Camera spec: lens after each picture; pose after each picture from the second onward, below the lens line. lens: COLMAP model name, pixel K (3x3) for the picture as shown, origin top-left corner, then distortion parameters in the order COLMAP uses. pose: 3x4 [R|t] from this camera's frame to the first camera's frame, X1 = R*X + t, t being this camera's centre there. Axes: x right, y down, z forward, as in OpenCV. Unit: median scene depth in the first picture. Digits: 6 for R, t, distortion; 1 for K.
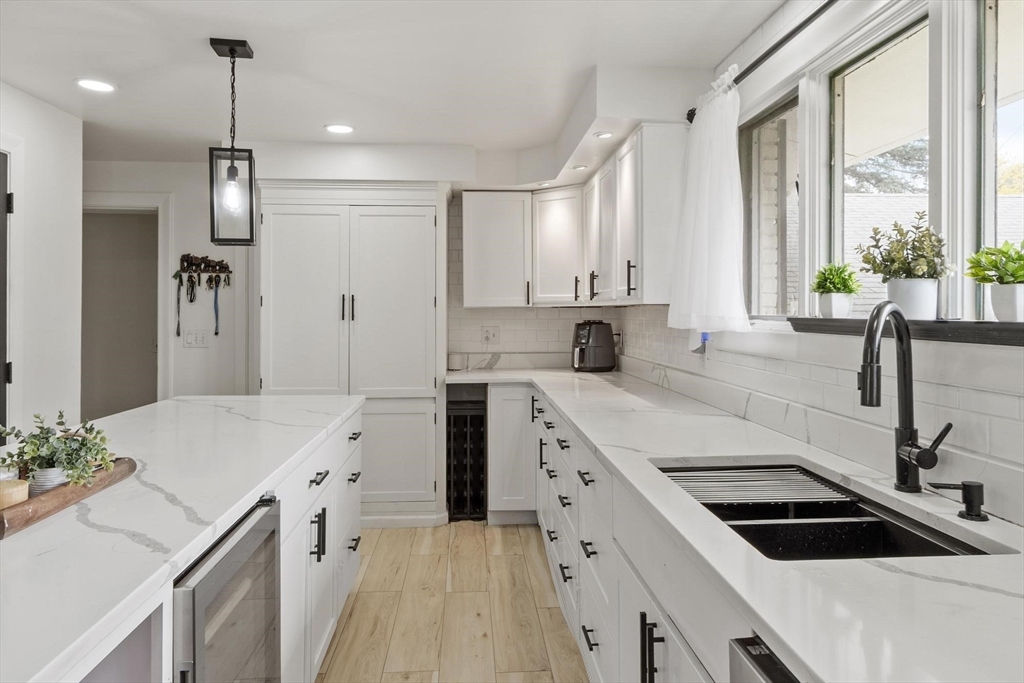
lens RADIAL K [[693.9, 0, 510.4], [0, 693.9, 310.7], [0, 0, 1]] dist [-0.006447, -0.001564]
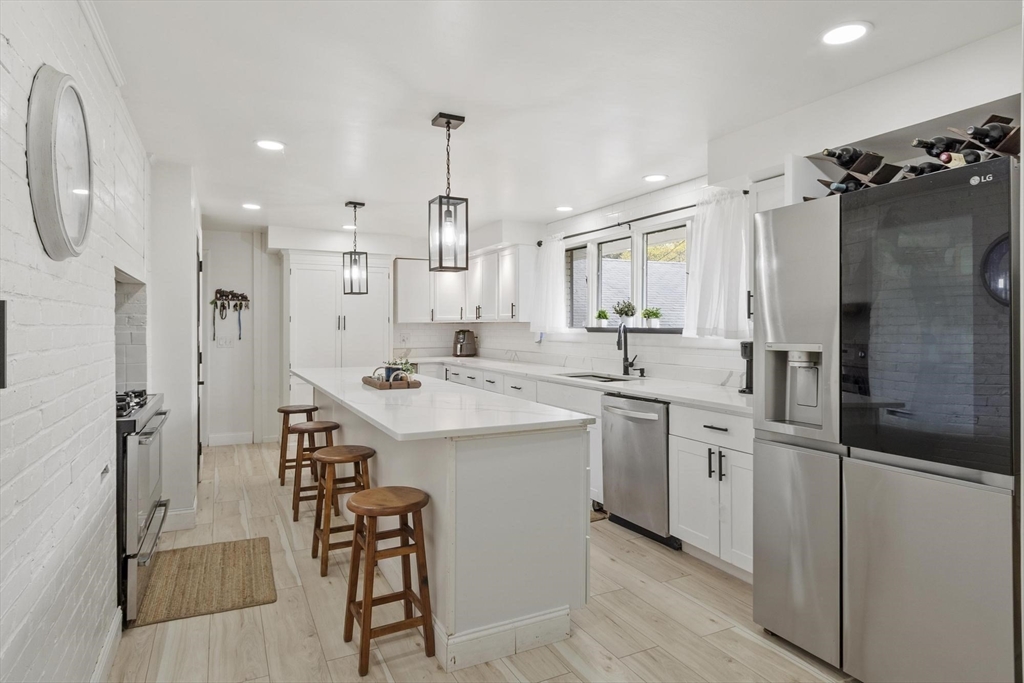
lens RADIAL K [[586.8, 0, 512.0], [0, 586.8, 341.5], [0, 0, 1]] dist [-0.000653, -0.000246]
pose [[0.922194, -0.009973, 0.386599, -0.415037], [-0.001169, 0.999591, 0.028574, -0.000190], [-0.386725, -0.026802, 0.921805, -0.569865]]
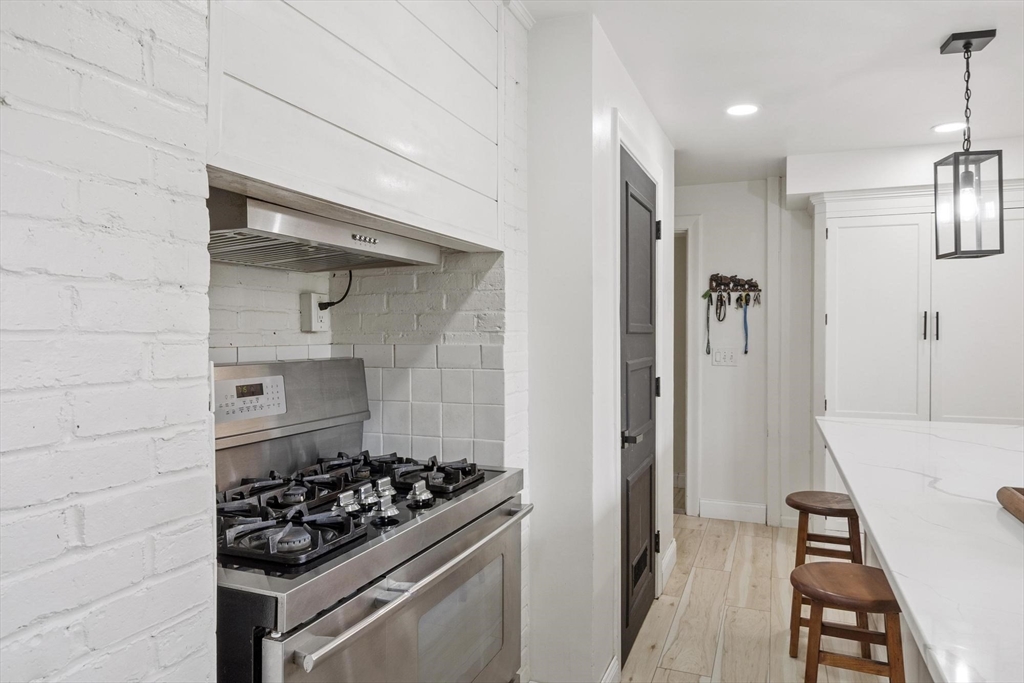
lens RADIAL K [[684.6, 0, 510.9], [0, 684.6, 324.7], [0, 0, 1]] dist [0.003305, 0.001823]
pose [[0.906124, -0.003828, -0.422994, -0.352973], [0.001114, 0.999977, -0.006663, -0.000623], [0.423010, 0.005567, 0.906108, -0.045368]]
